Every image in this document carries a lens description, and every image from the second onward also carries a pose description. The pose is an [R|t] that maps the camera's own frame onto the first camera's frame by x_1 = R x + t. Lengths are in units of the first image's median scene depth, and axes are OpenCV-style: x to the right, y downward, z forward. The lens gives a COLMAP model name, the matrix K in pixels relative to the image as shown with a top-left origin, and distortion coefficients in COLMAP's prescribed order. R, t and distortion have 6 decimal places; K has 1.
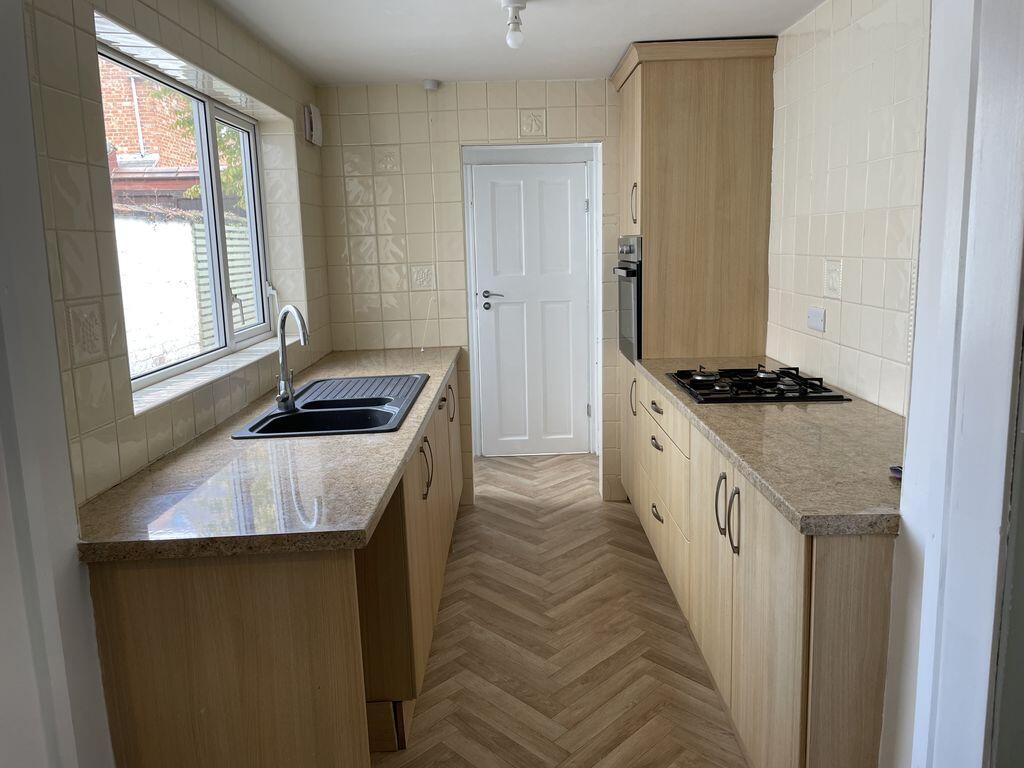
lens RADIAL K [[798.4, 0, 529.2], [0, 798.4, 362.4], [0, 0, 1]] dist [0.070688, -0.046407]
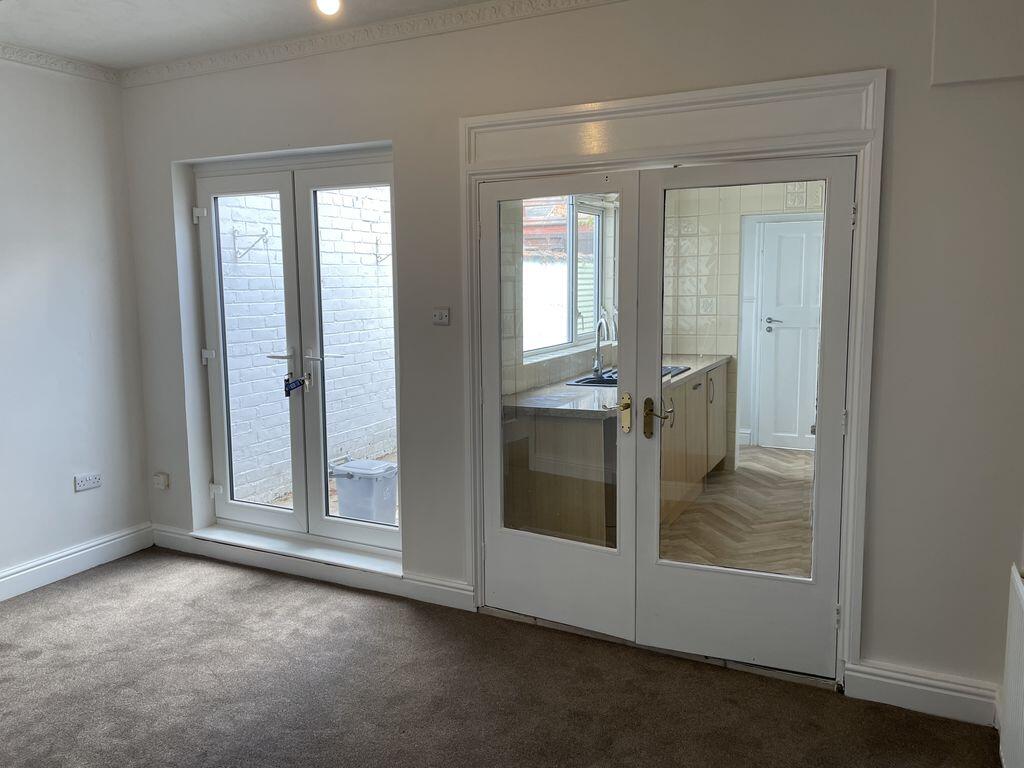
lens RADIAL K [[798.4, 0, 502.4], [0, 798.4, 378.9], [0, 0, 1]] dist [0.070688, -0.046407]
pose [[0.883662, 0.070838, -0.462734, 0.271387], [-0.077491, 0.996982, 0.004644, 0.057306], [0.461667, 0.031754, 0.886485, -0.549340]]
